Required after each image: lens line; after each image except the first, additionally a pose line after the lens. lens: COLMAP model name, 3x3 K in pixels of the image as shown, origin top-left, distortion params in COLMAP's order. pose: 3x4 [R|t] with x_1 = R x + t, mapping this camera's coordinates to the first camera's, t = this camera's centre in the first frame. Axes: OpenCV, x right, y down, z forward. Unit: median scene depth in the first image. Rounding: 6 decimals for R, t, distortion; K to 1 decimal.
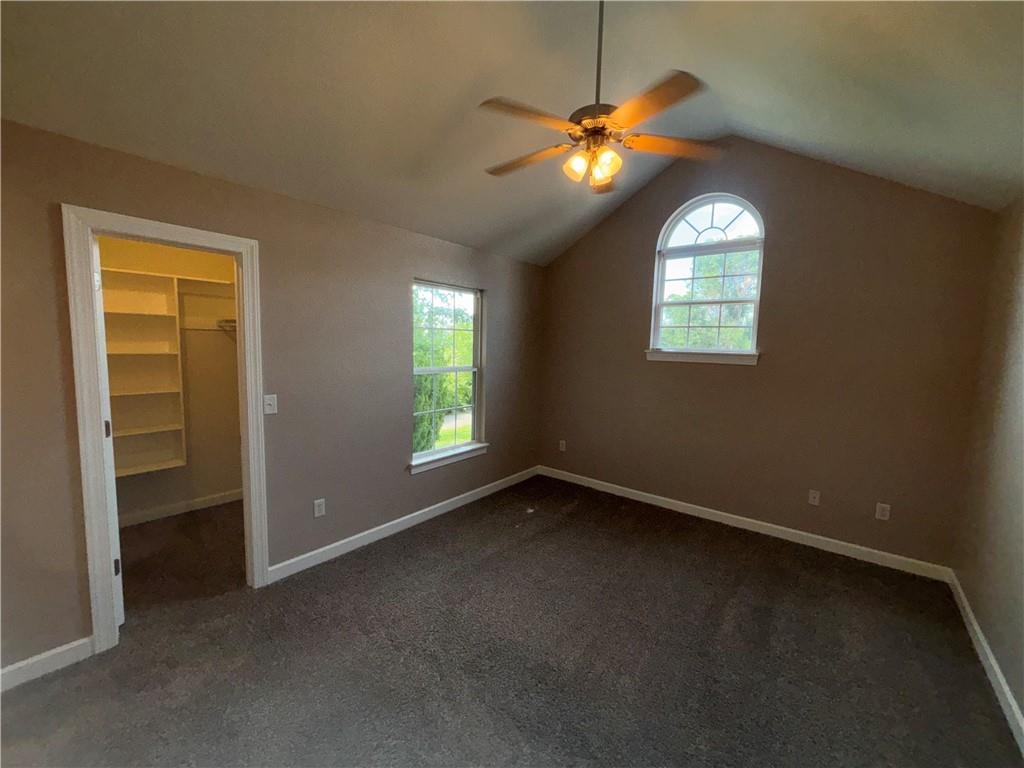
lens RADIAL K [[414.0, 0, 512.5], [0, 414.0, 383.5], [0, 0, 1]] dist [0.000051, 0.000249]
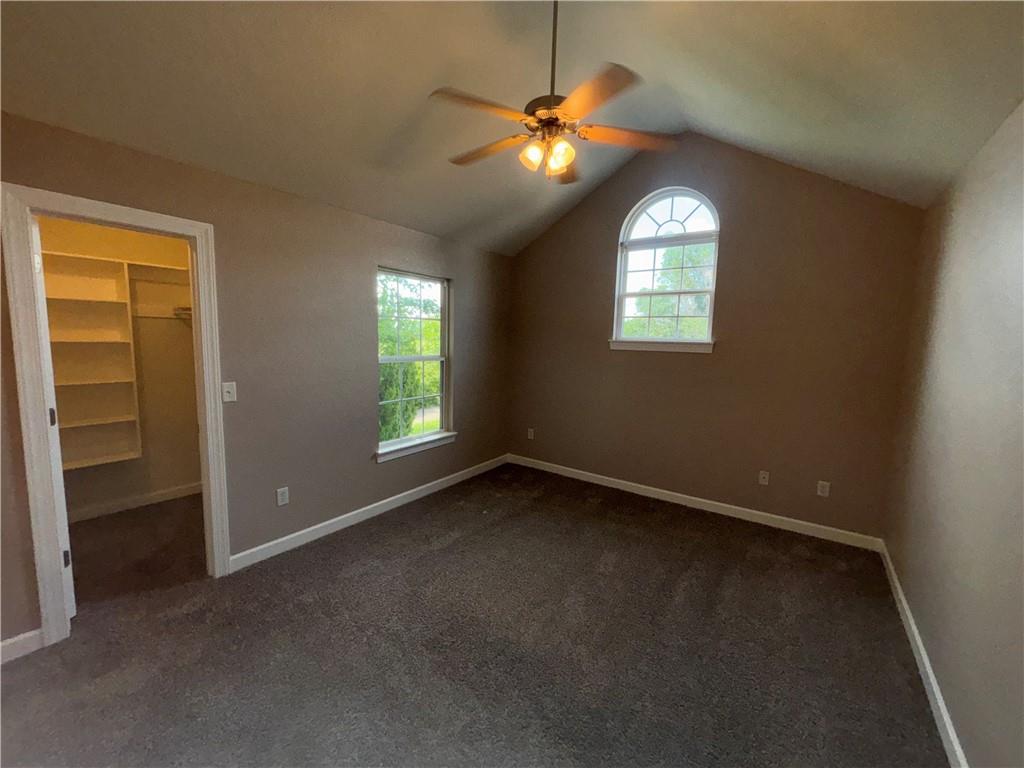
lens RADIAL K [[414.0, 0, 512.4], [0, 414.0, 384.1], [0, 0, 1]] dist [0.000051, 0.000249]
pose [[0.998231, -0.006020, 0.059152, 0.025677], [0.004977, 0.999830, 0.017757, 0.014295], [-0.059249, -0.017431, 0.998091, -0.019265]]
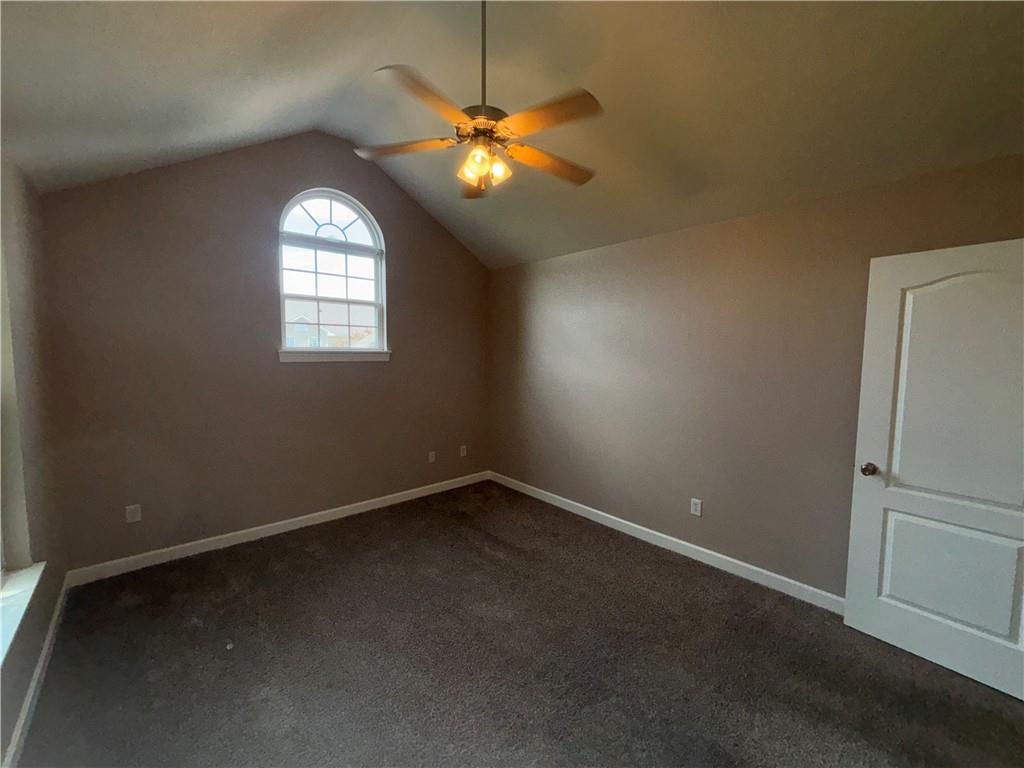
lens RADIAL K [[414.0, 0, 511.7], [0, 414.0, 384.7], [0, 0, 1]] dist [0.000051, 0.000249]
pose [[0.153052, -0.100876, 0.983056, -0.550699], [0.095337, 0.991644, 0.086914, -0.050683], [-0.983609, 0.080419, 0.161391, 0.536509]]
